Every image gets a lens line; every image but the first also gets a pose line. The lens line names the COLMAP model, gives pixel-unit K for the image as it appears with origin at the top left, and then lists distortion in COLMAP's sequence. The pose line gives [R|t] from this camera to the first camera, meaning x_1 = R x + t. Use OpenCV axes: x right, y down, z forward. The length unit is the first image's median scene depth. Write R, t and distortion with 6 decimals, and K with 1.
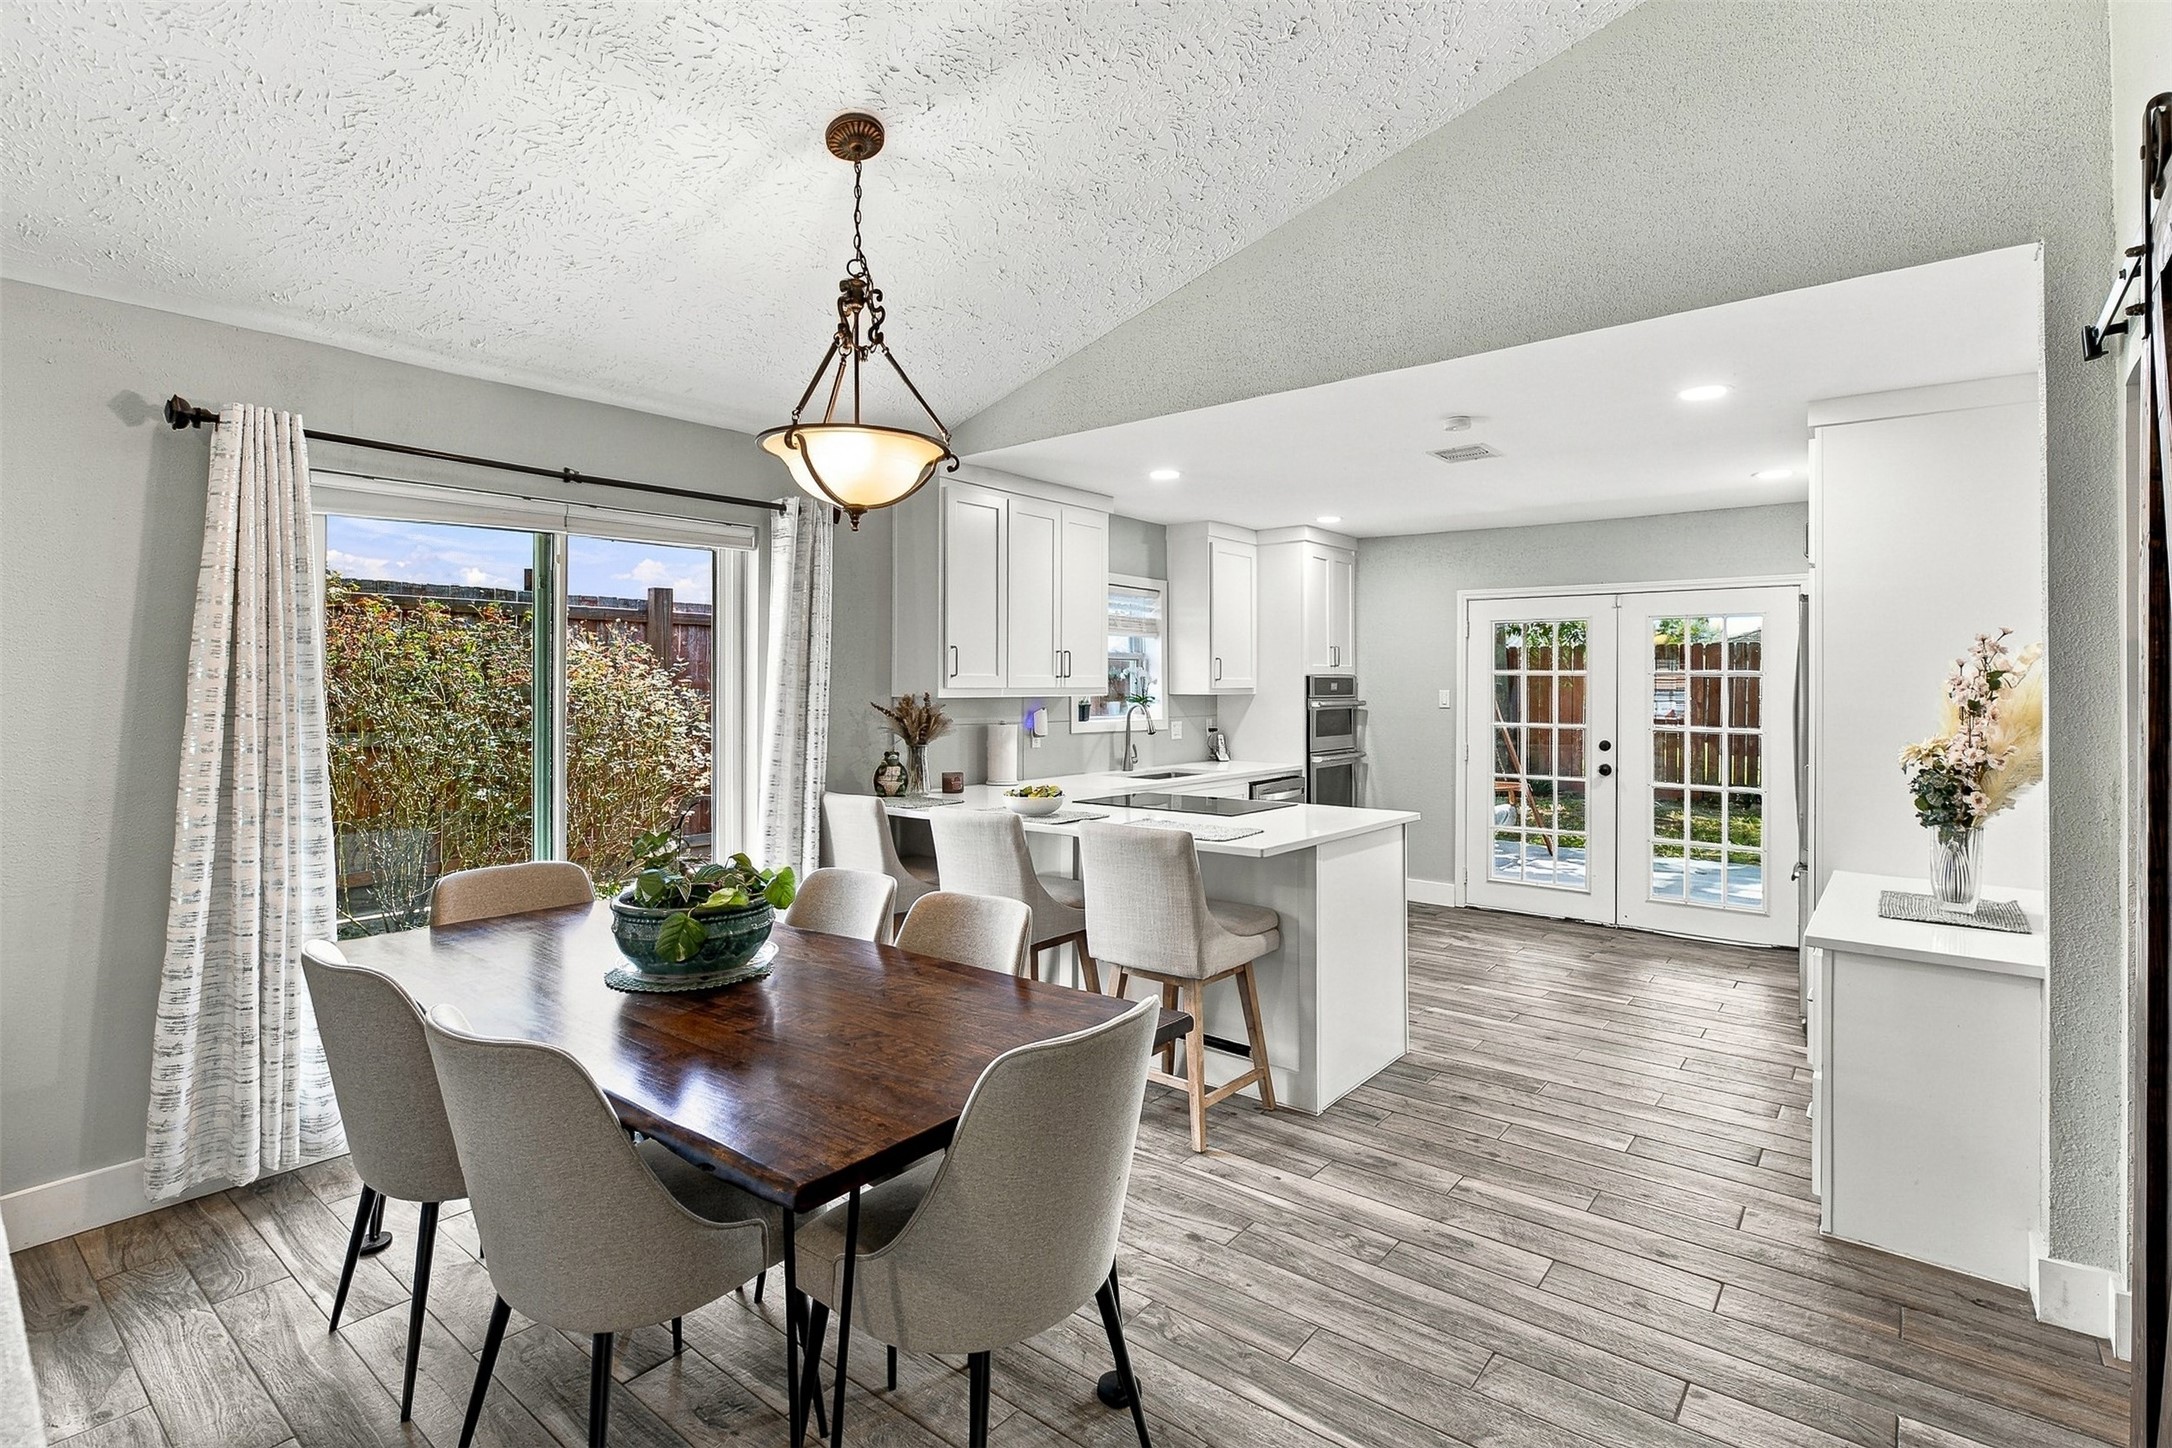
lens RADIAL K [[1053.5, 0, 1078.8], [0, 1053.5, 681.6], [0, 0, 1]] dist [-0.000705, -0.000154]
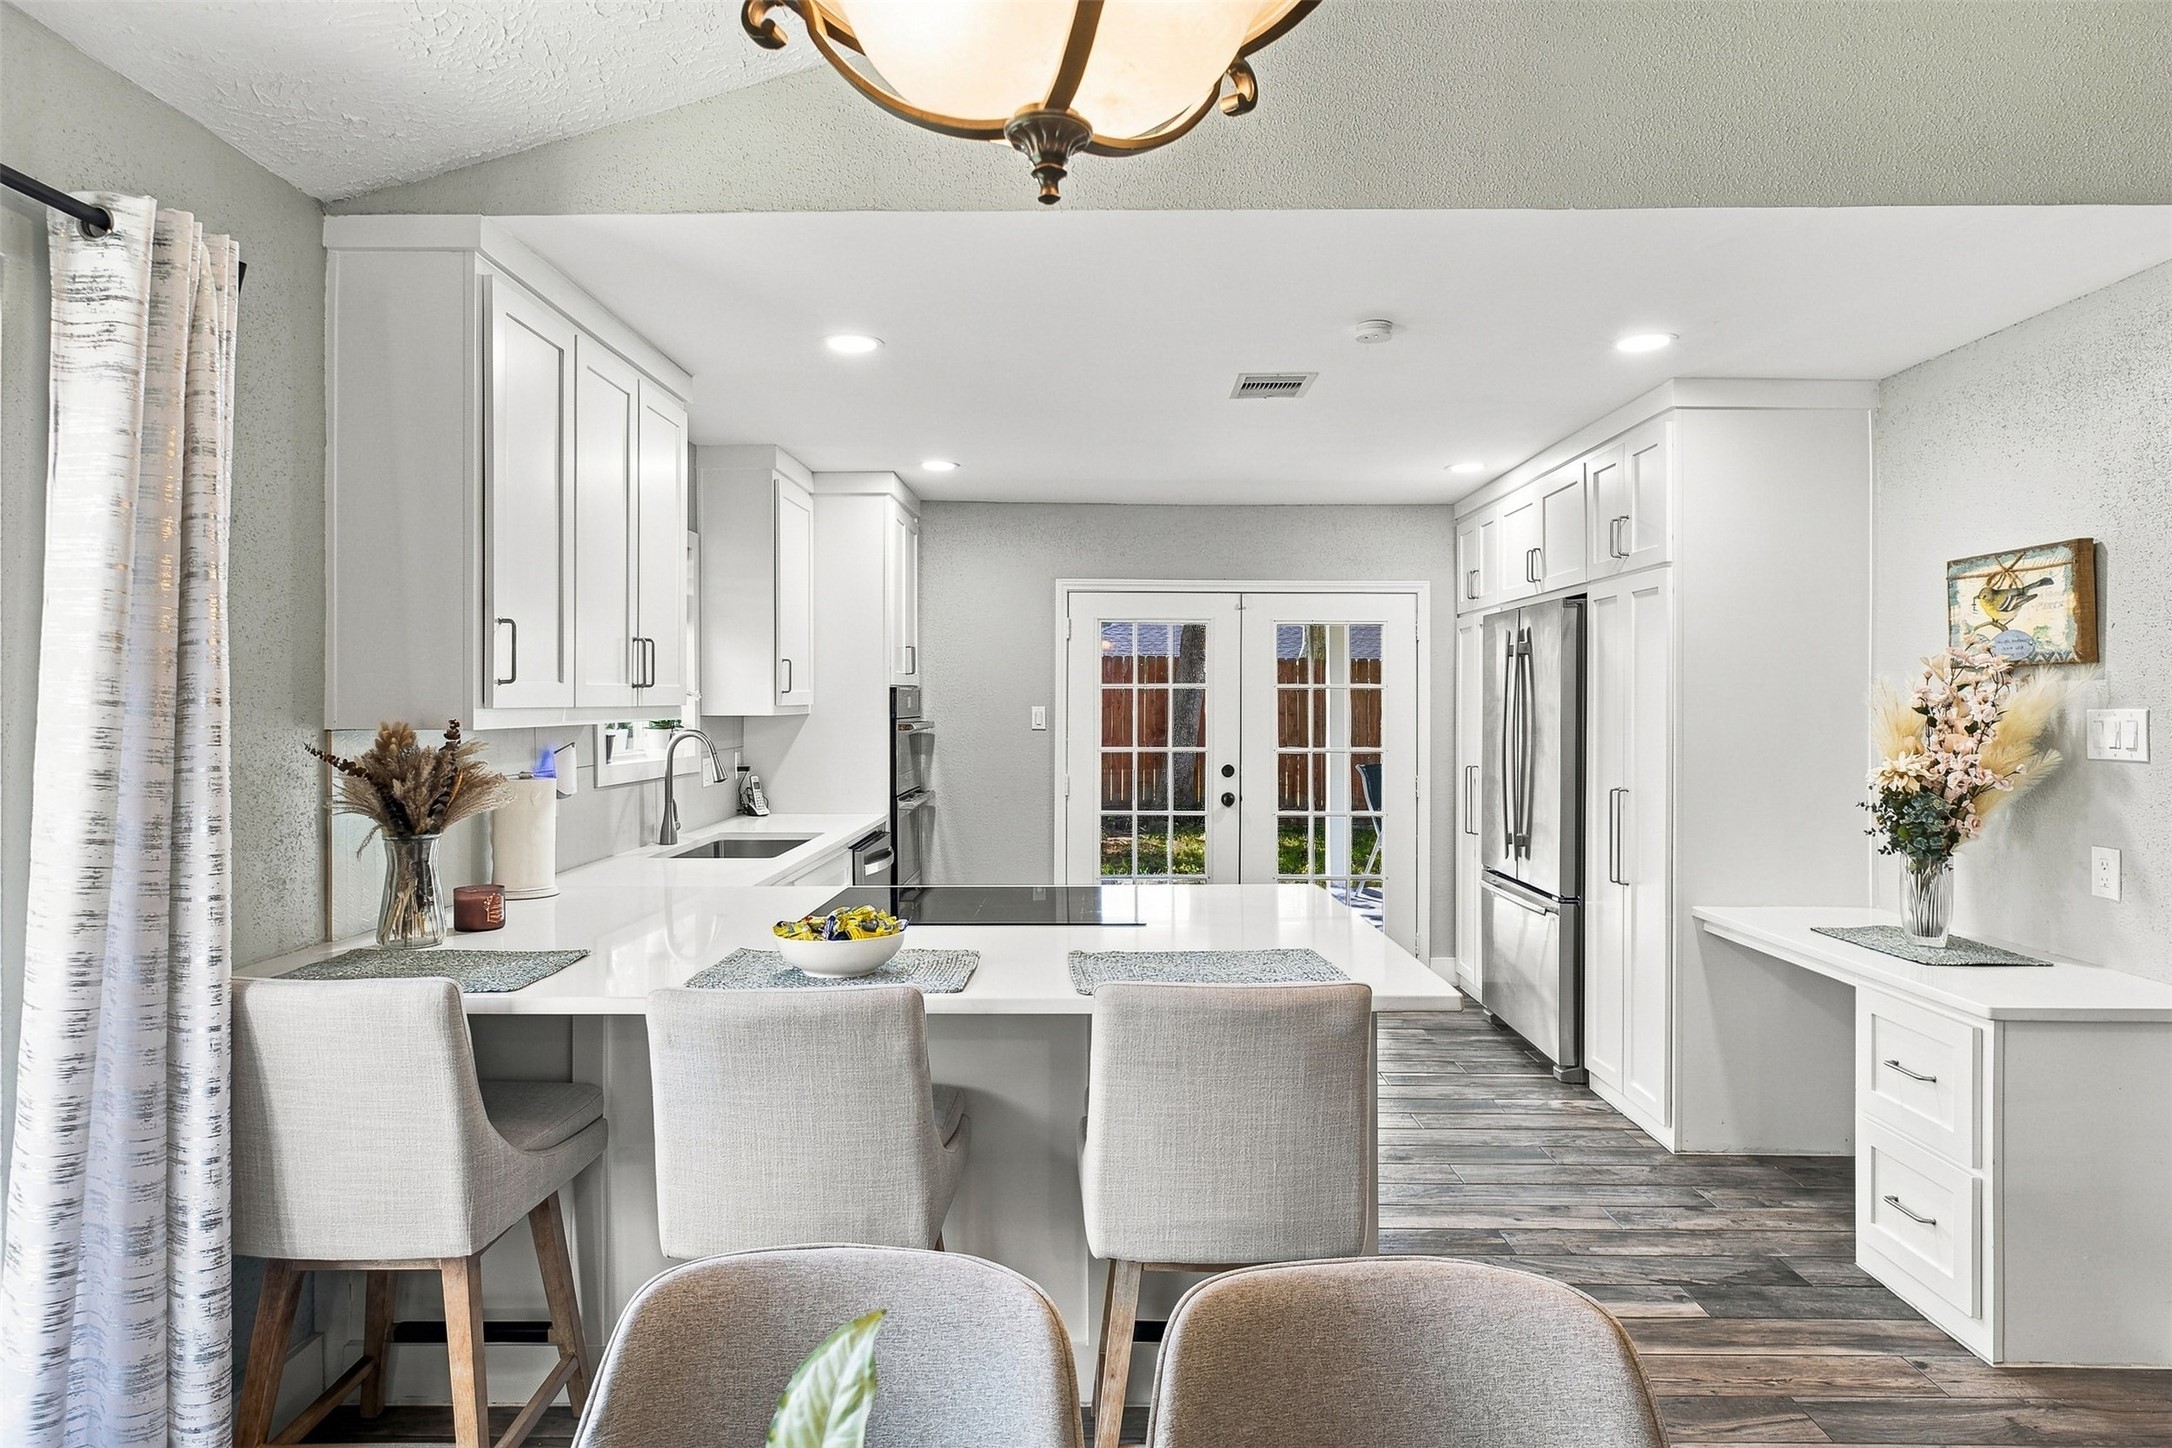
lens RADIAL K [[1180.5, 0, 1085.3], [0, 1180.5, 704.2], [0, 0, 1]] dist [-0.003402, -0.000699]
pose [[0.778828, -0.003360, 0.627228, -0.188965], [-0.000792, 0.999980, 0.006340, 0.000553], [-0.627237, -0.005434, 0.778810, 0.326176]]
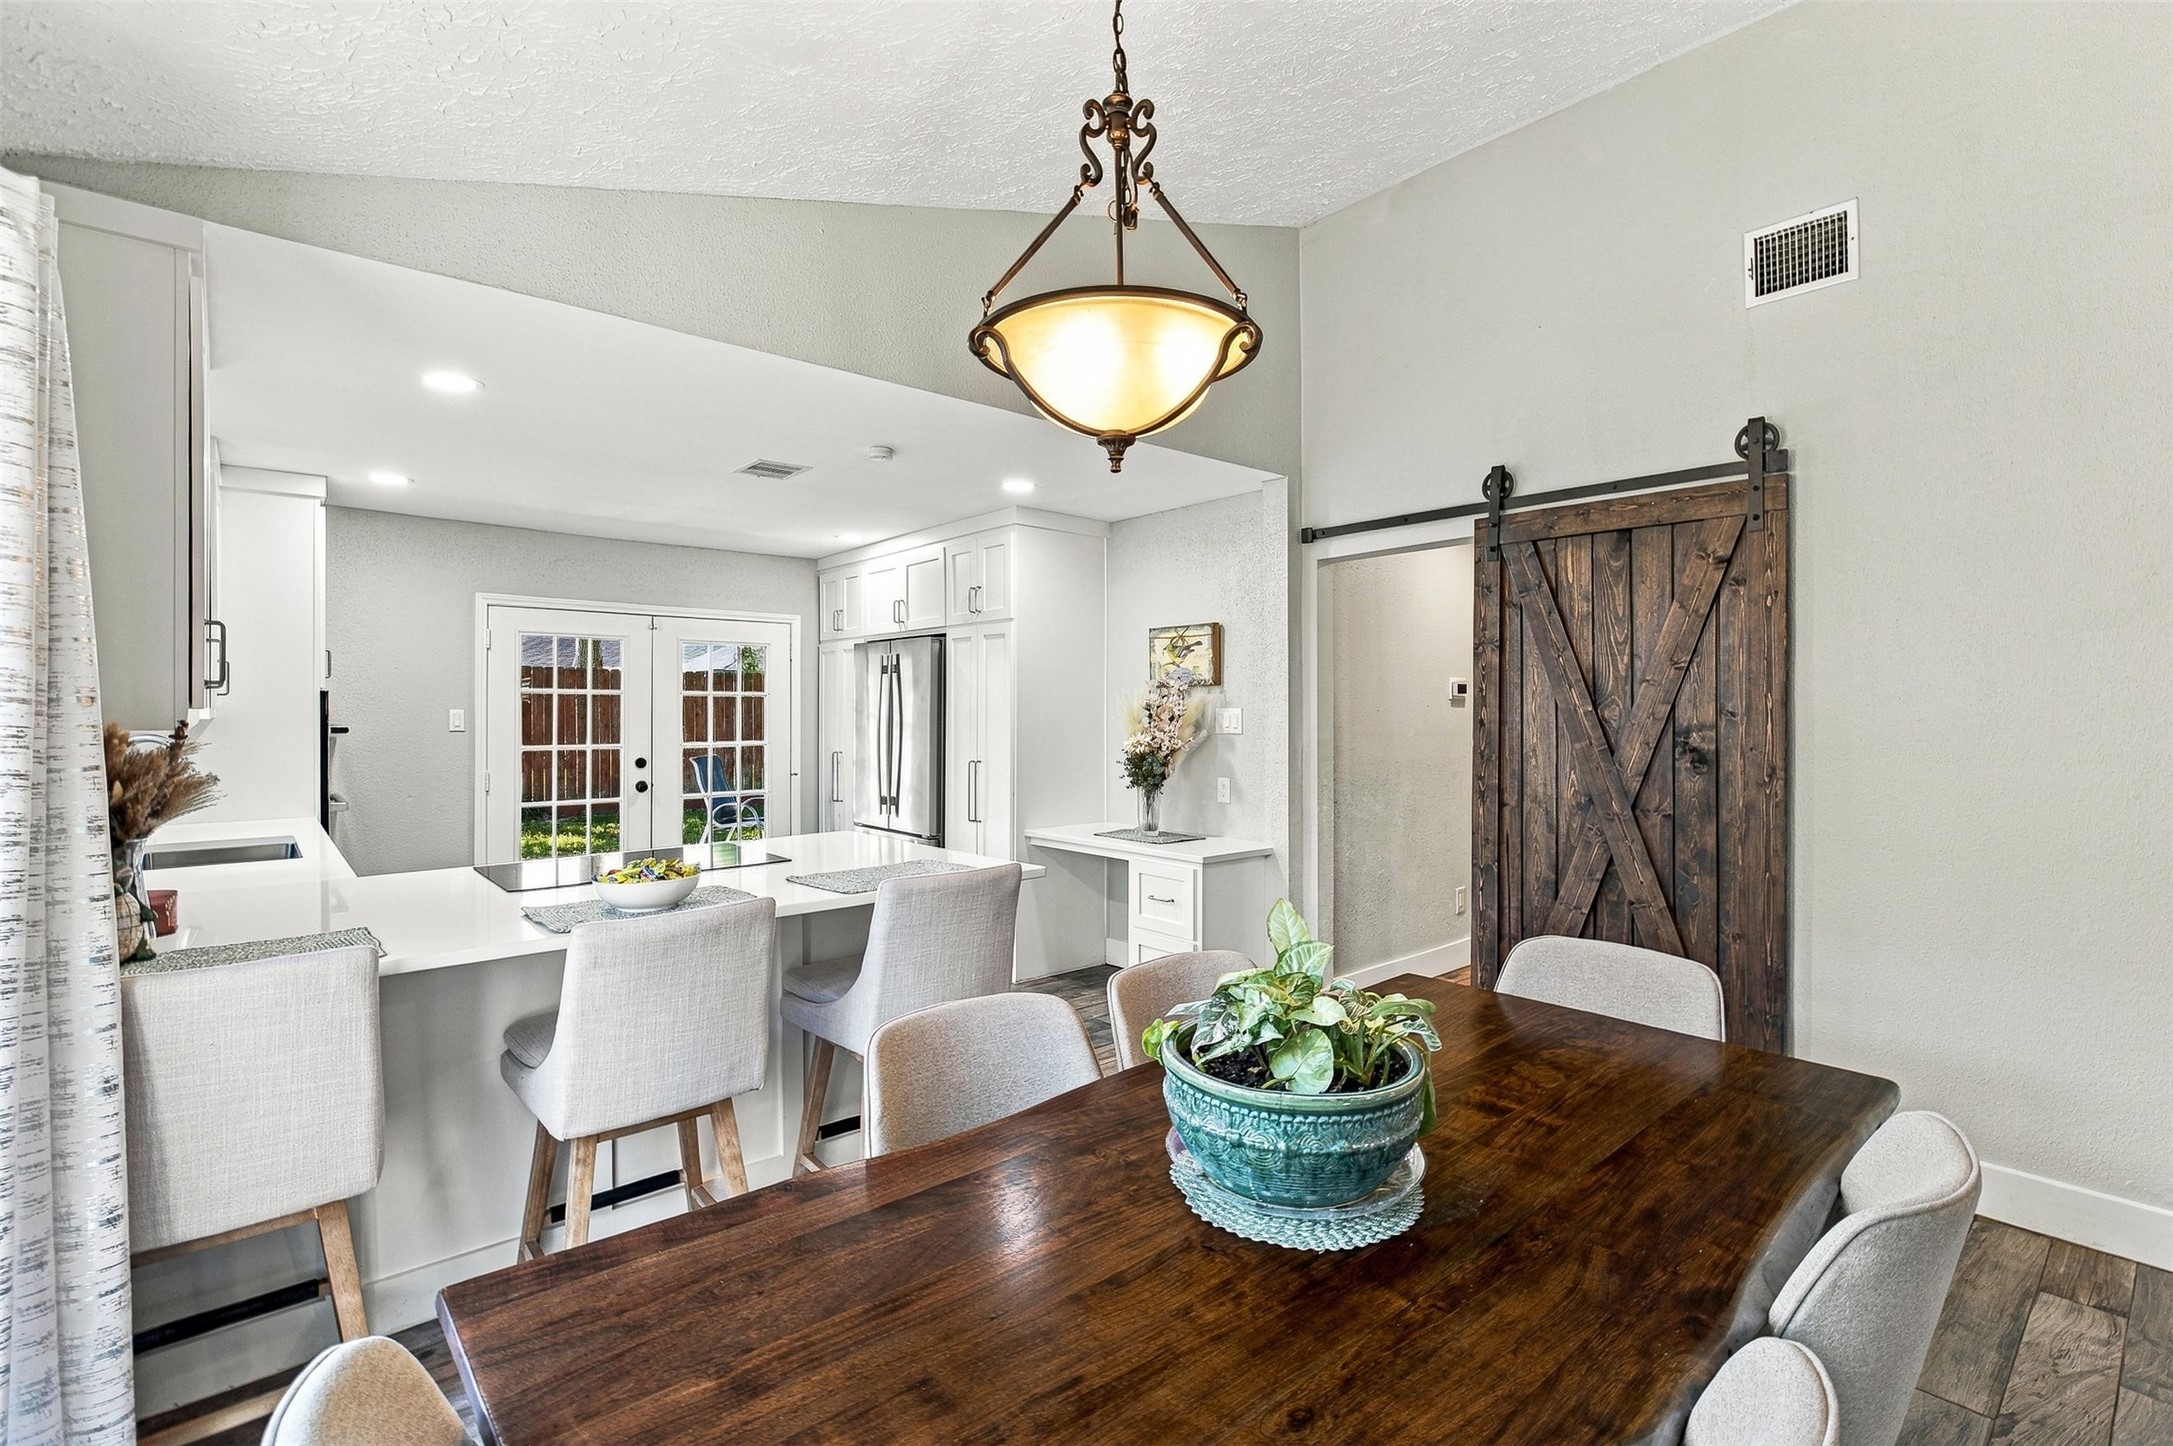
lens RADIAL K [[1002.8, 0, 1082.1], [0, 1002.8, 712.8], [0, 0, 1]] dist [-0.002455, -0.000645]
pose [[0.165887, -0.007603, 0.986115, -0.386415], [-0.002496, 0.999964, 0.008130, 0.002495], [-0.986142, -0.003810, 0.165862, 0.413899]]
